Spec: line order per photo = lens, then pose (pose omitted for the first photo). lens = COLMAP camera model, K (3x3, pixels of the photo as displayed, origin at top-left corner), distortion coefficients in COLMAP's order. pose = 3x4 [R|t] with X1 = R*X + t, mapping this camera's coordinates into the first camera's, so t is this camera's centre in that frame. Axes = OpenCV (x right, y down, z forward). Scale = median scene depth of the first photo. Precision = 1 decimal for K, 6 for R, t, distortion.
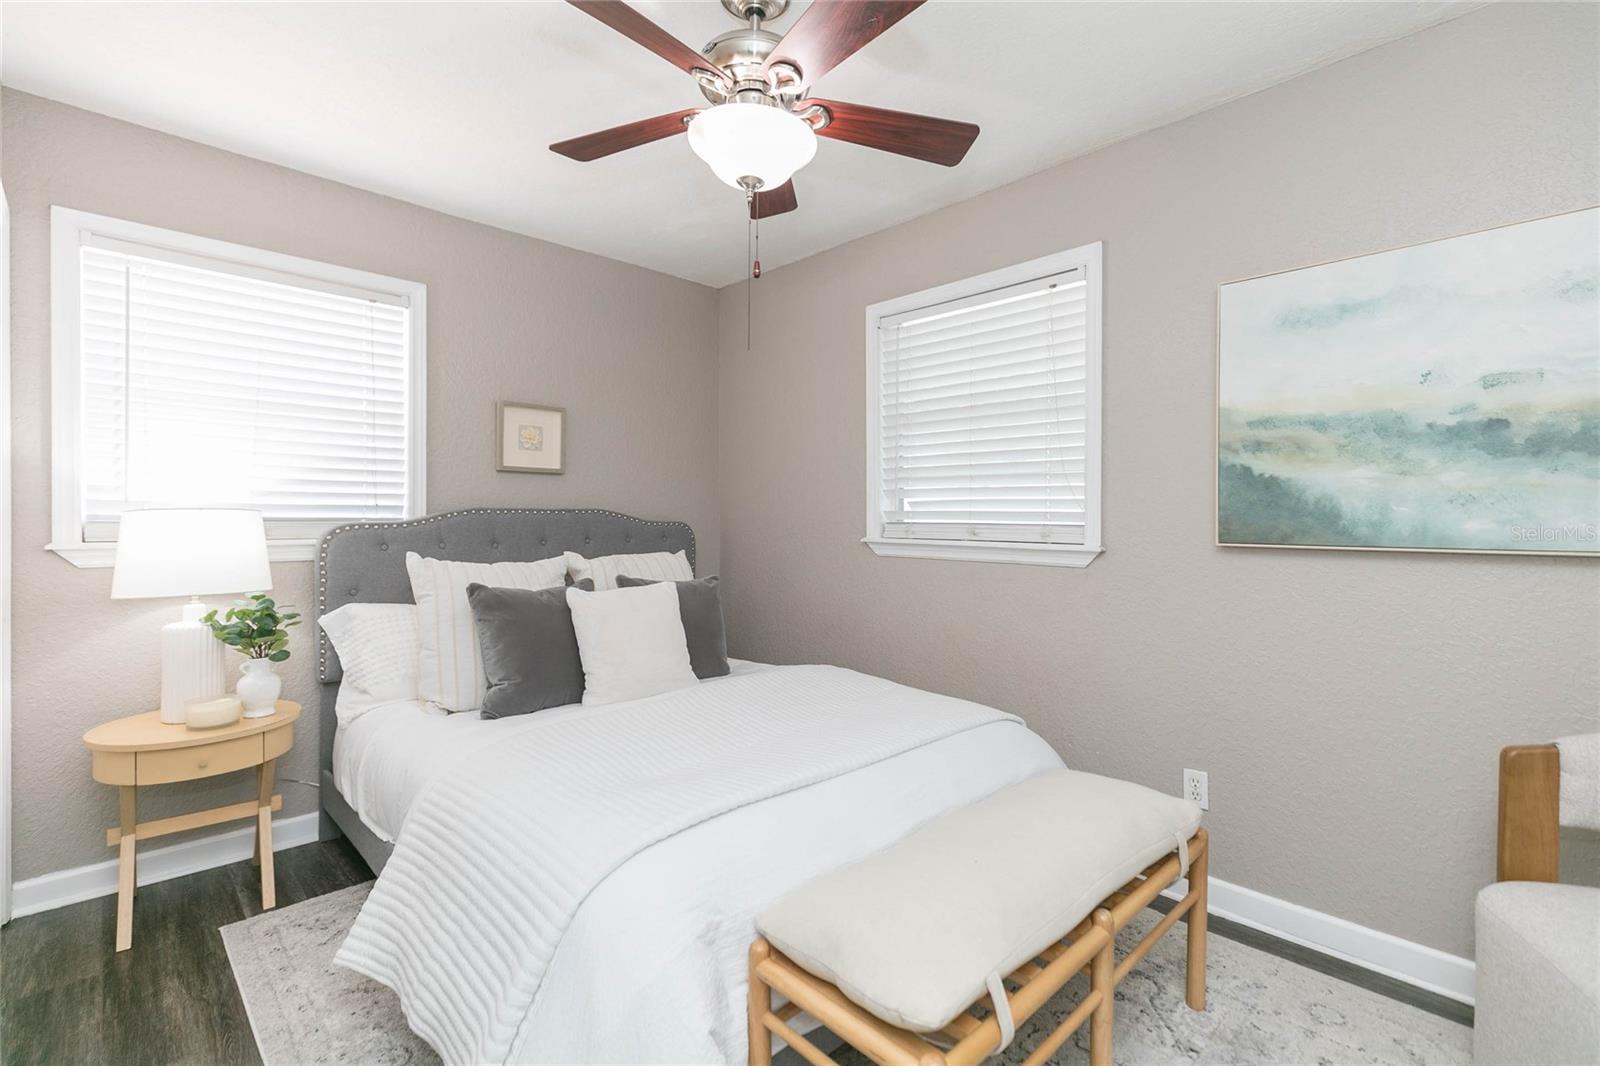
lens RADIAL K [[725.5, 0, 800.0], [0, 725.5, 533.0], [0, 0, 1]] dist [-0.000163, -0.000273]
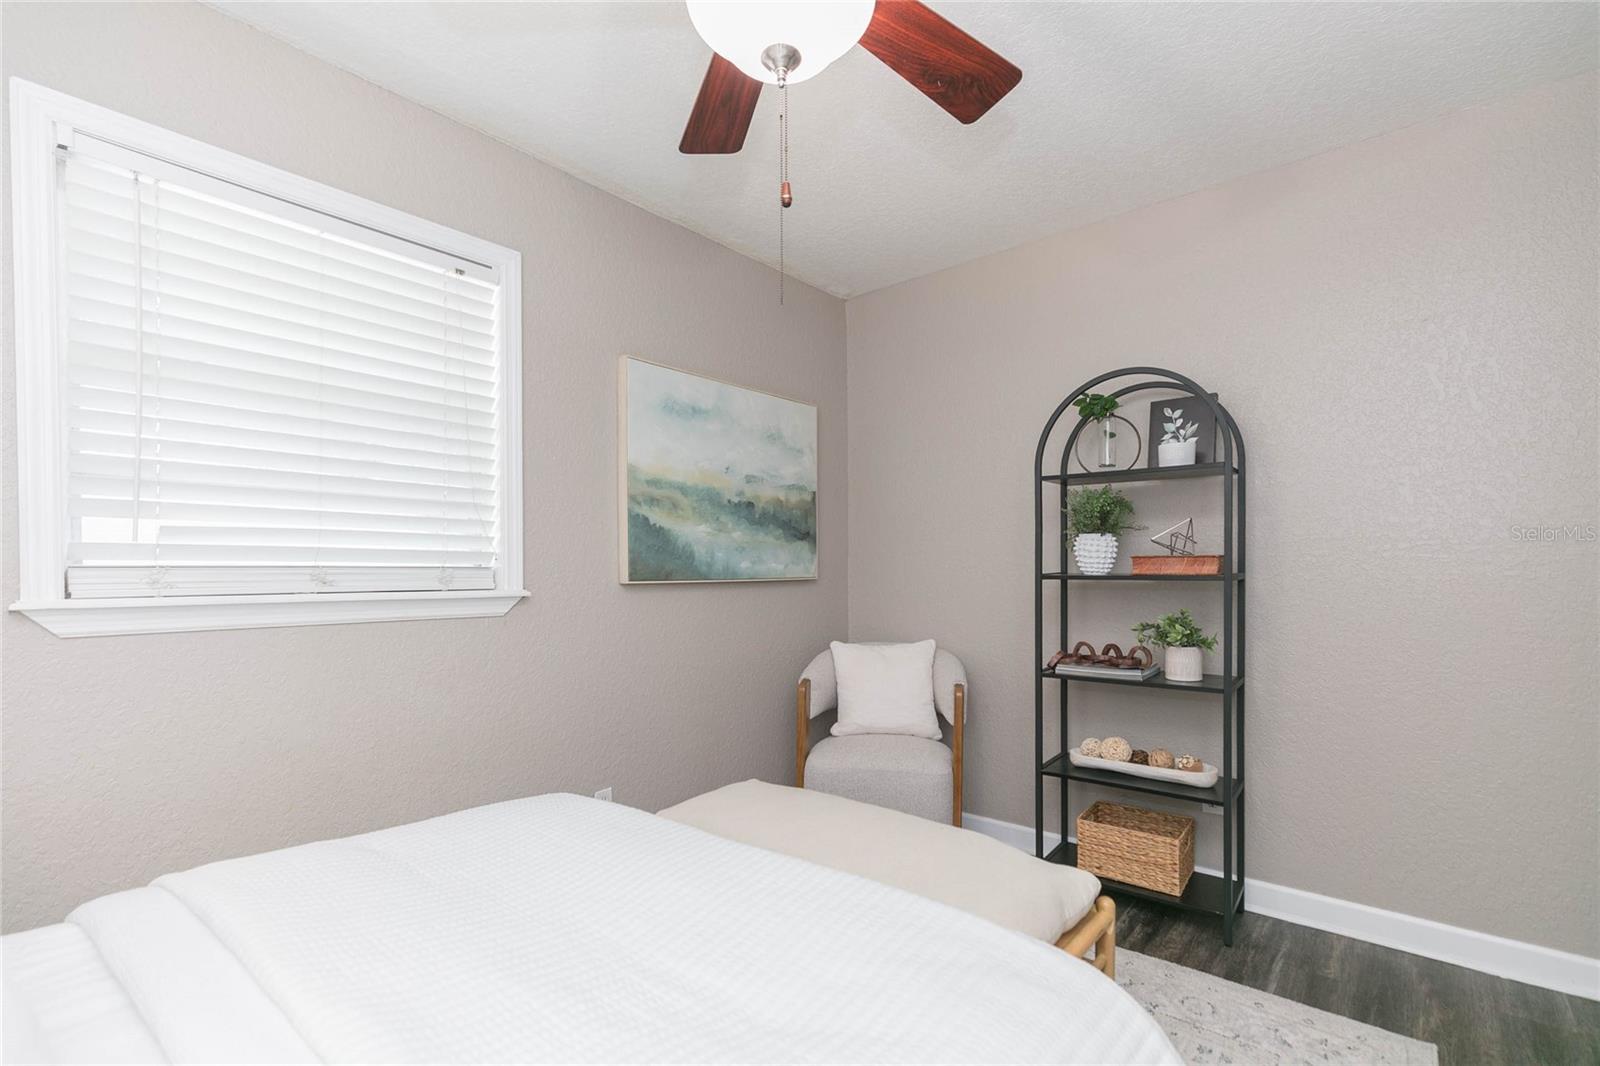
lens RADIAL K [[728.3, 0, 800.5], [0, 728.3, 570.5], [0, 0, 1]] dist [-0.000652, -0.000121]
pose [[-0.114089, -0.011668, 0.993402, -0.660559], [0.018683, 0.999729, 0.013888, -0.015527], [-0.993295, 0.020144, -0.113840, 0.946665]]
